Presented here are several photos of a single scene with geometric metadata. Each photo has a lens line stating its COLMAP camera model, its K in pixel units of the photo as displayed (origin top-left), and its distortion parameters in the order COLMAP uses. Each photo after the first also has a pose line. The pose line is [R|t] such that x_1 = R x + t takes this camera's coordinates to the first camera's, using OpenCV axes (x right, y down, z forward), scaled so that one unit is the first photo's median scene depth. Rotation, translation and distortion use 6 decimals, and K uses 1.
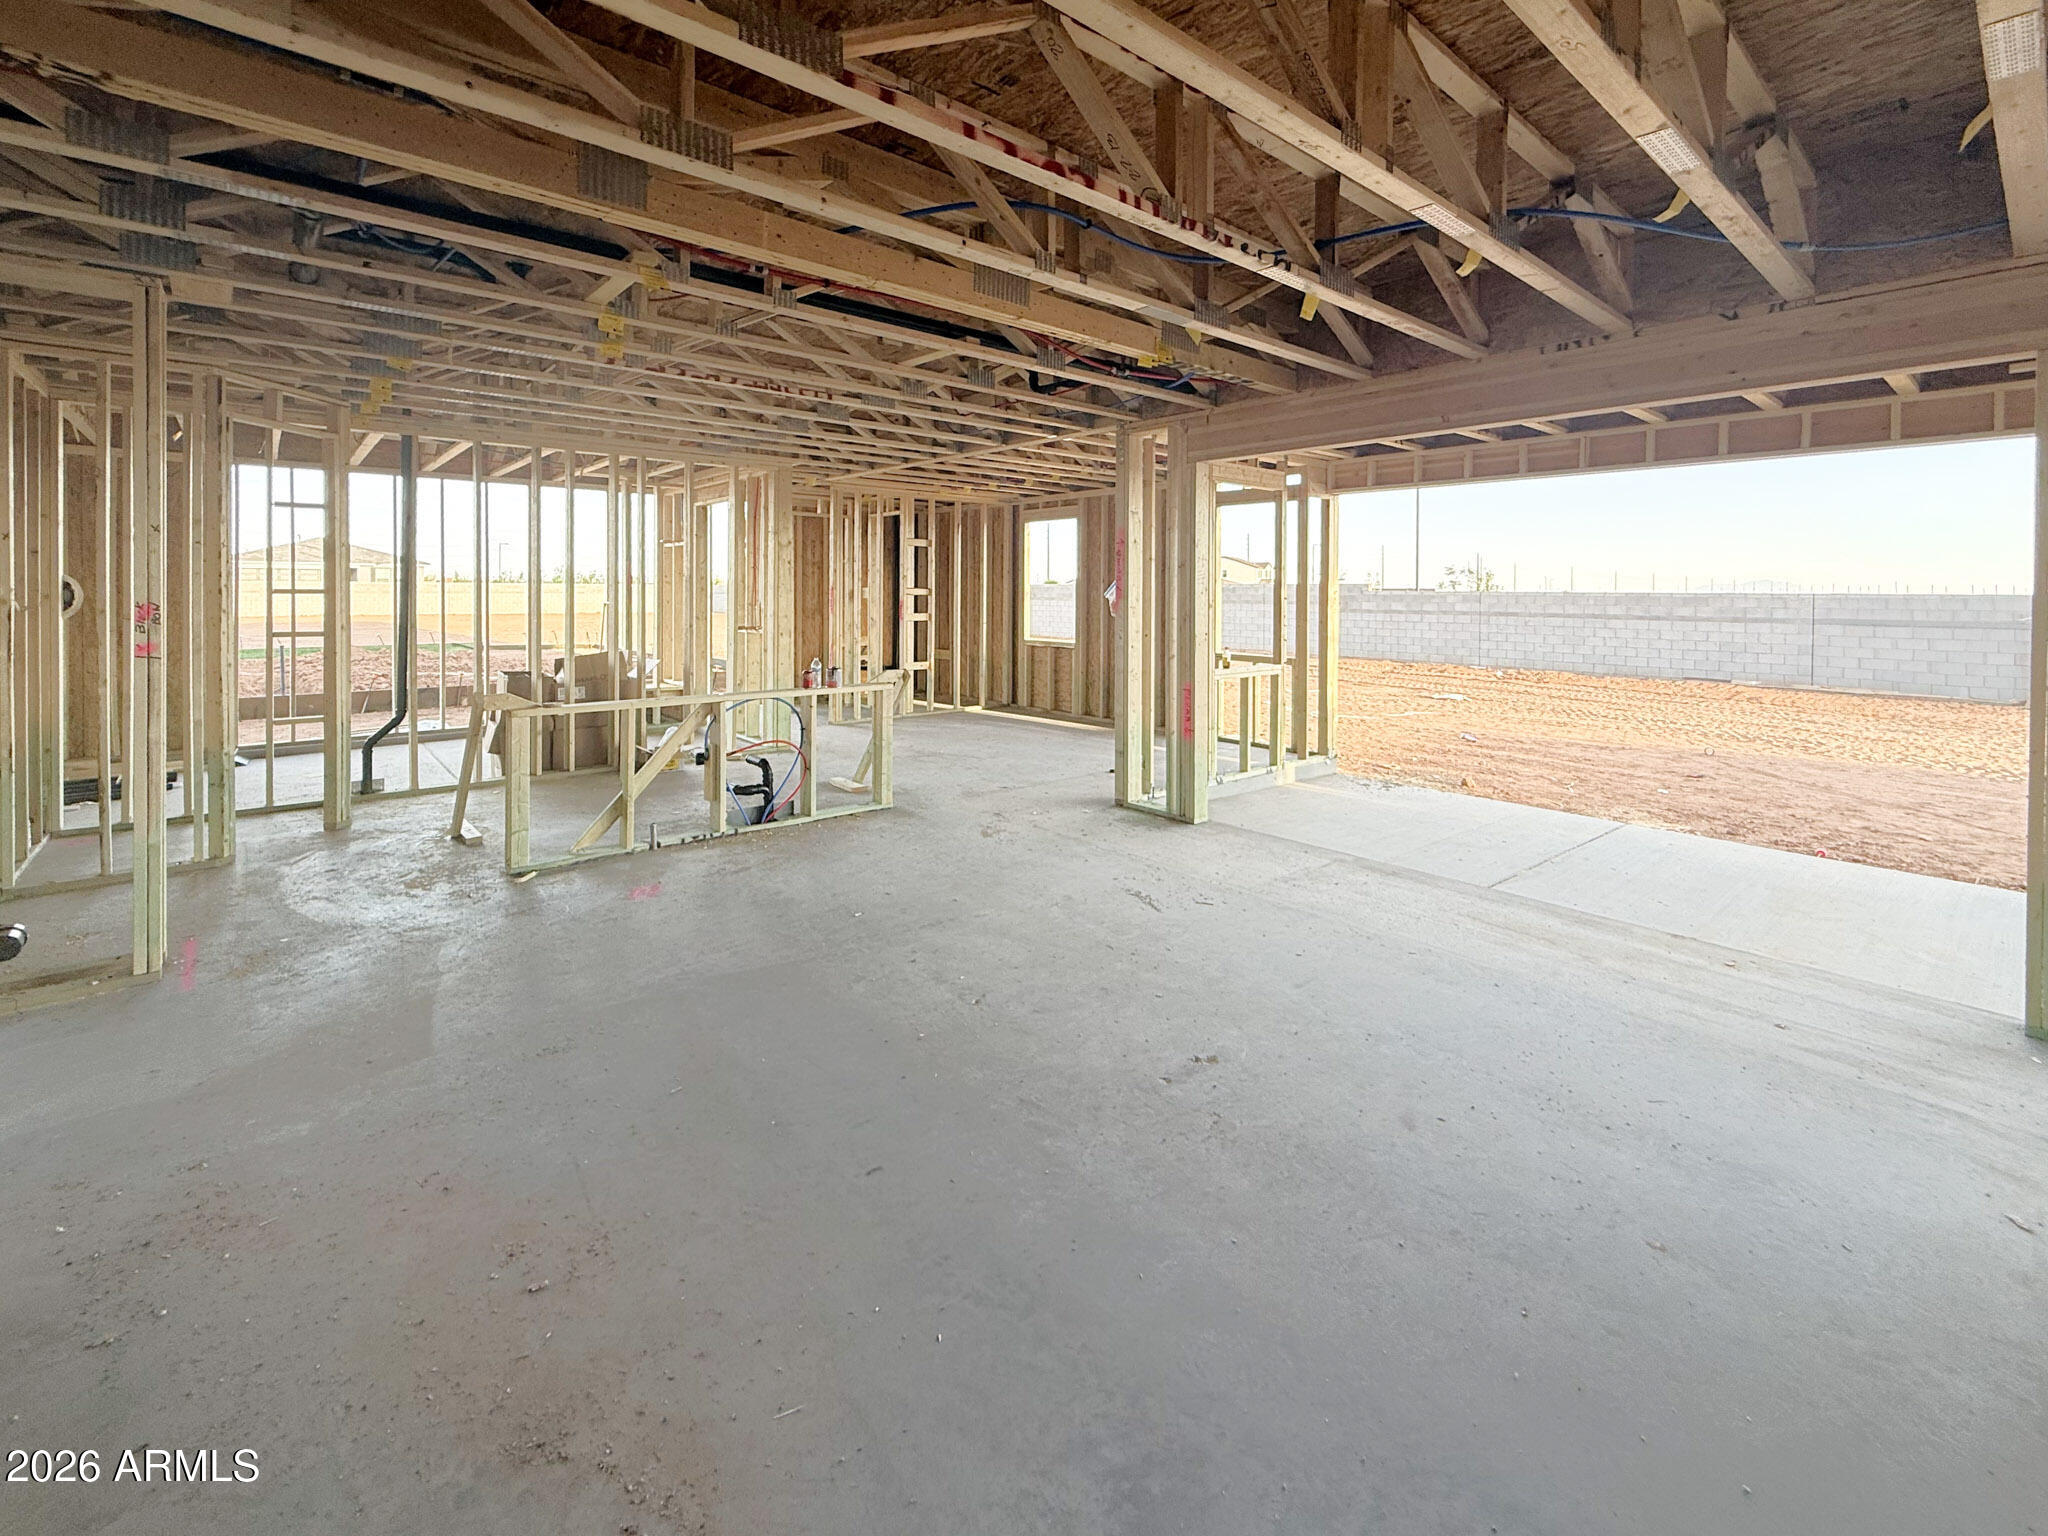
lens RADIAL K [[876.7, 0, 1022.4], [0, 876.7, 693.8], [0, 0, 1]] dist [-0.000692, -0.000058]
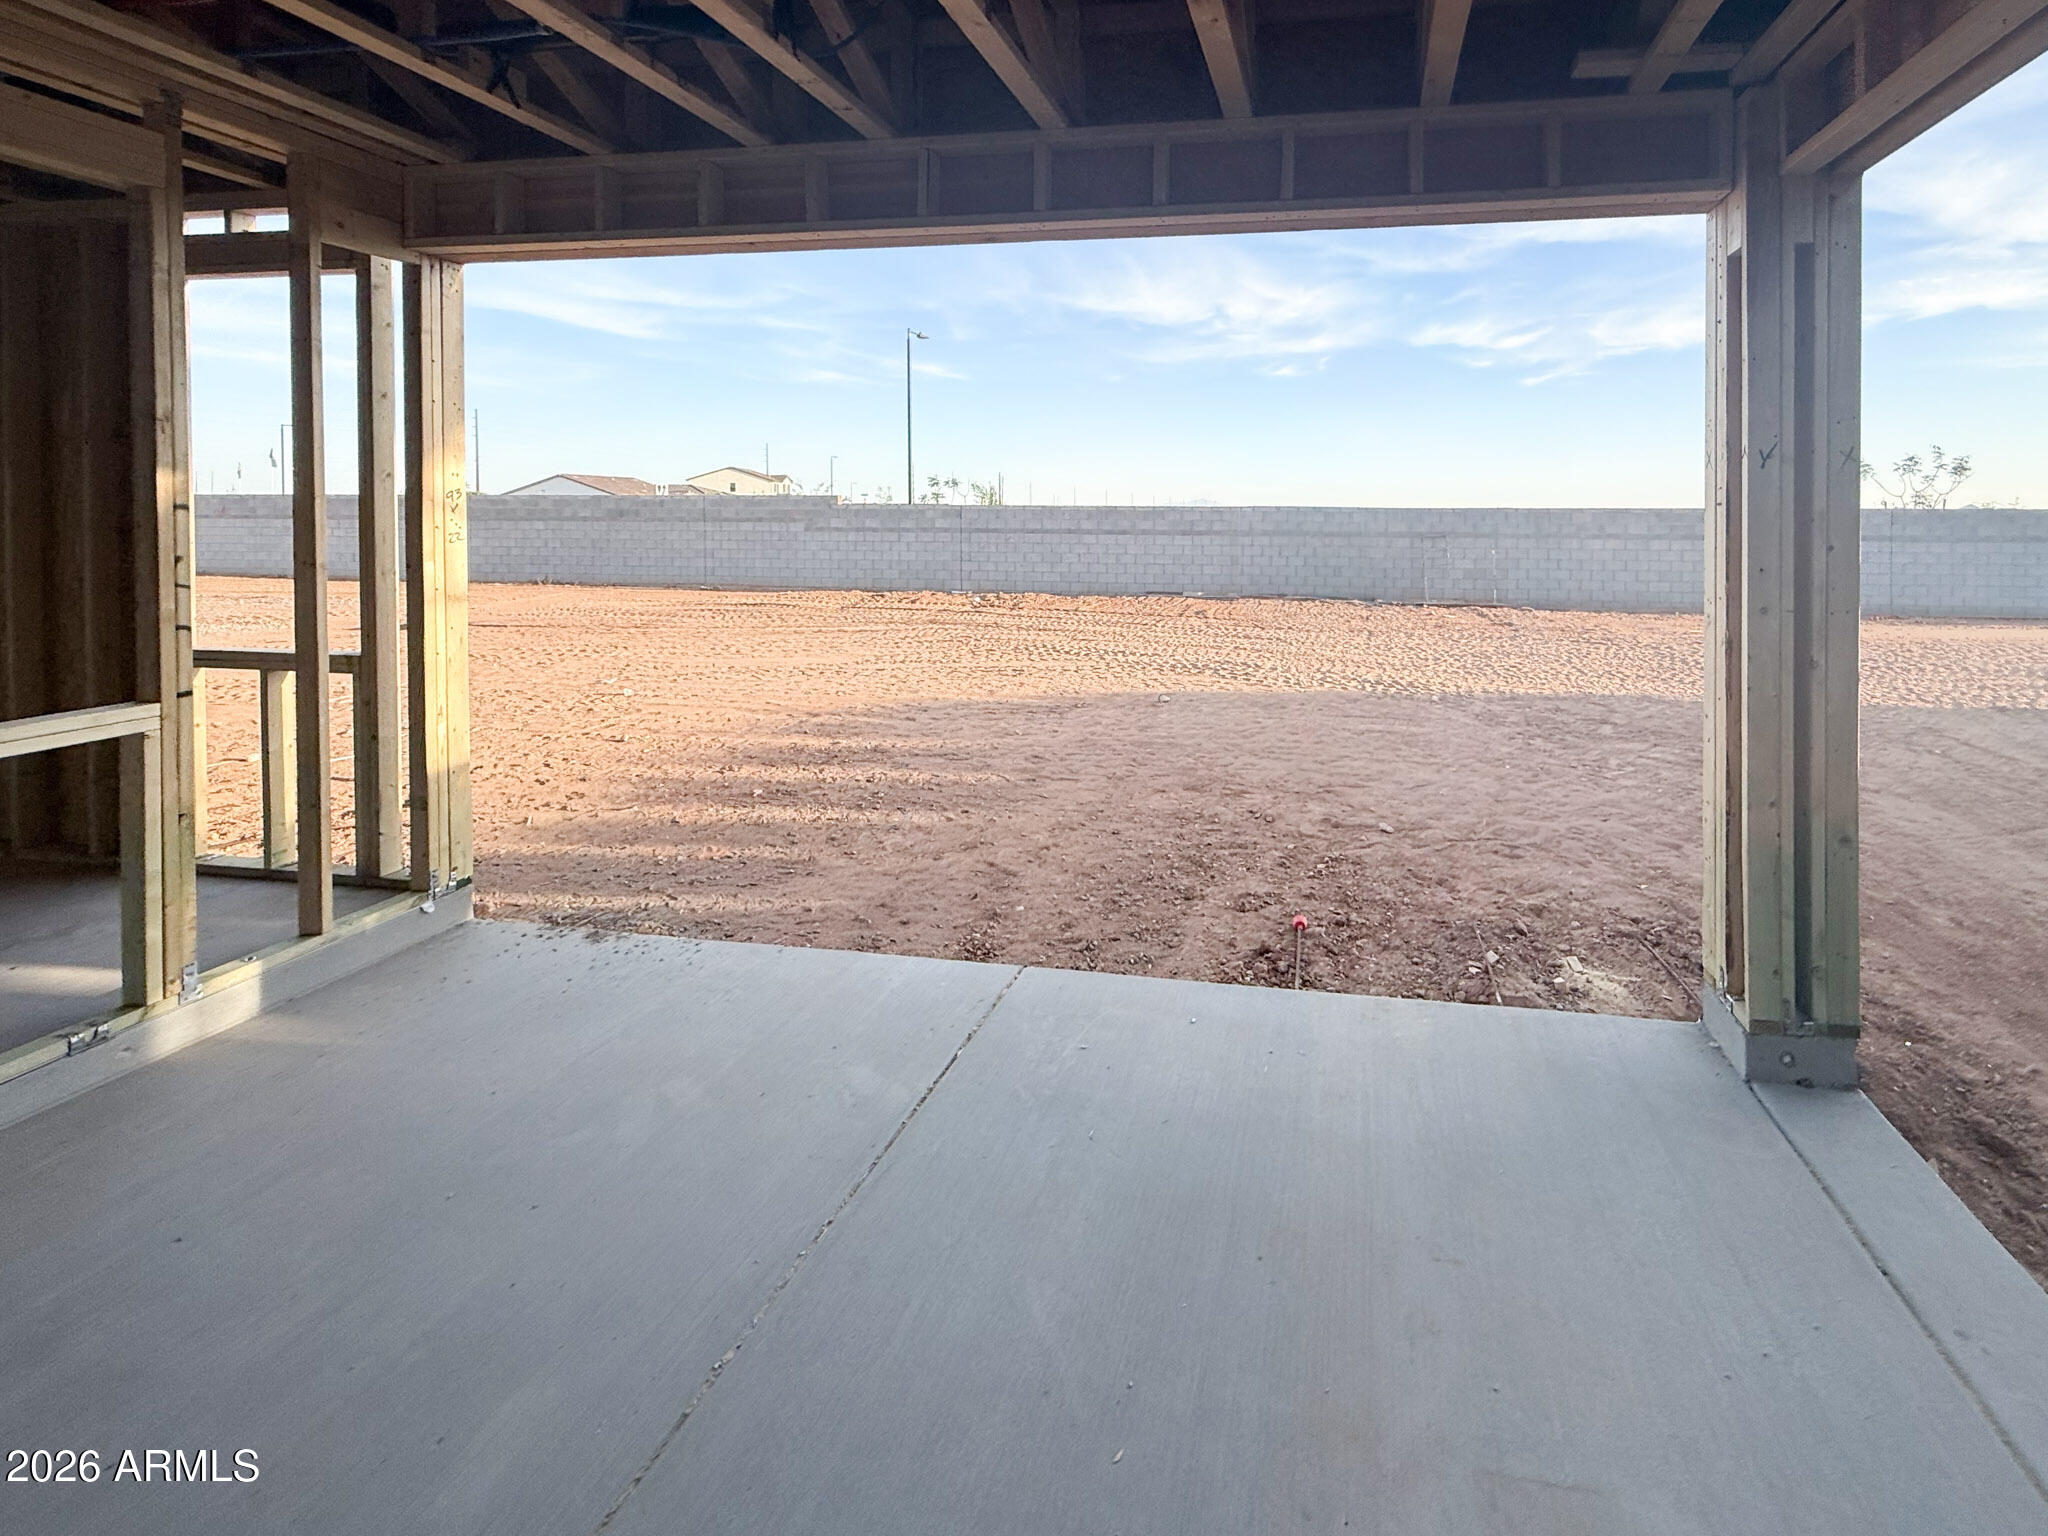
lens RADIAL K [[819.4, 0, 1024.0], [0, 819.4, 768.0], [0, 0, 1]] dist [0.000760, 0.000075]
pose [[0.879878, -0.146672, 0.451997, 0.164231], [0.059191, 0.977595, 0.202003, -0.019144], [-0.471498, -0.150984, 0.868846, 0.201558]]
